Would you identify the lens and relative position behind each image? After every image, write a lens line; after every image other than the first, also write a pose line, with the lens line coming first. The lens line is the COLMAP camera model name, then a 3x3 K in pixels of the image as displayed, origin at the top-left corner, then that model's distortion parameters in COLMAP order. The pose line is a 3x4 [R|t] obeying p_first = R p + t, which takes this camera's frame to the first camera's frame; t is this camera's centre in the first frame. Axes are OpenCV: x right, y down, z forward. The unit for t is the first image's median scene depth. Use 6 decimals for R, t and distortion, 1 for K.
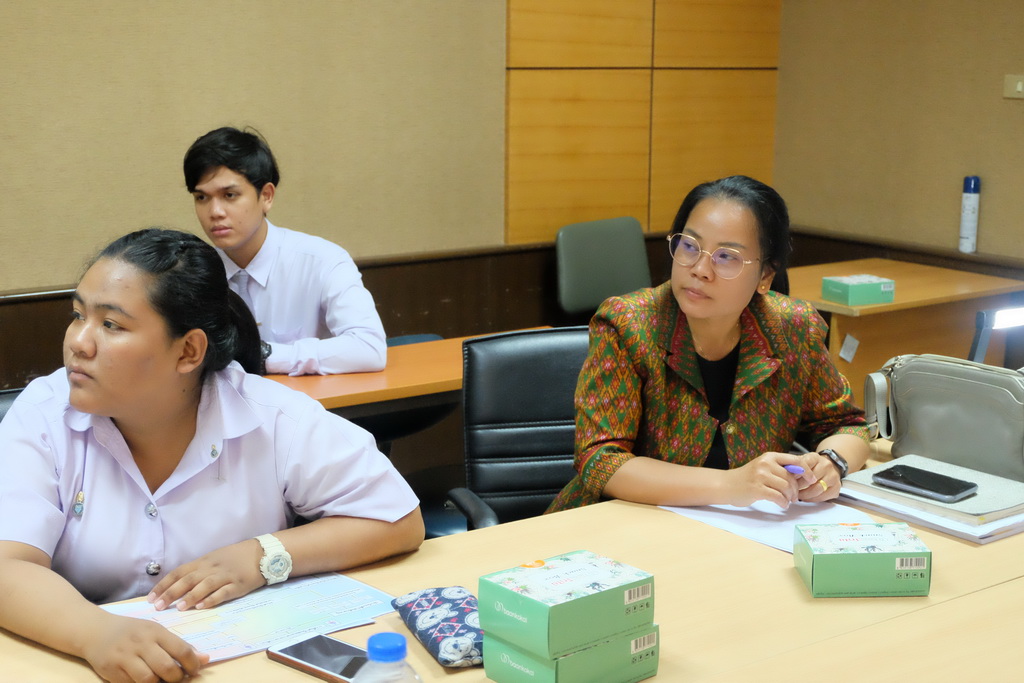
lens RADIAL K [[1480.2, 0, 512.0], [0, 1480.2, 341.5], [0, 0, 1]] dist [-0.017721, 0.105975]
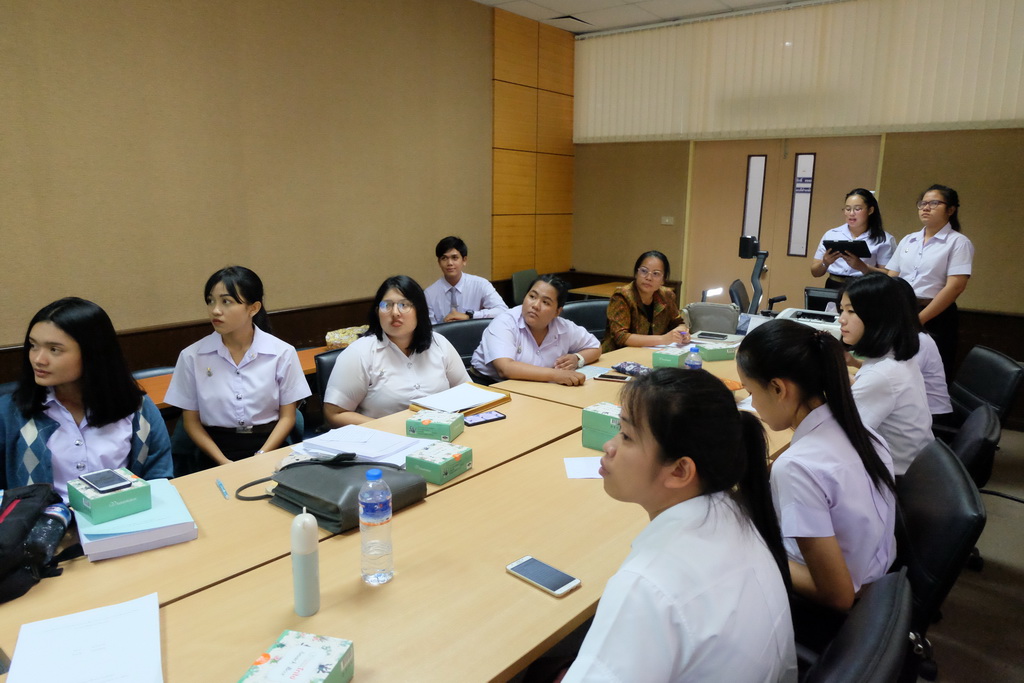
lens RADIAL K [[729.8, 0, 512.0], [0, 729.8, 341.5], [0, 0, 1]] dist [-0.008437, -0.003831]
pose [[0.959231, -0.048698, 0.278396, -0.638853], [0.048286, 0.998799, 0.008339, 0.067485], [-0.278467, 0.005444, 0.960430, -0.521519]]
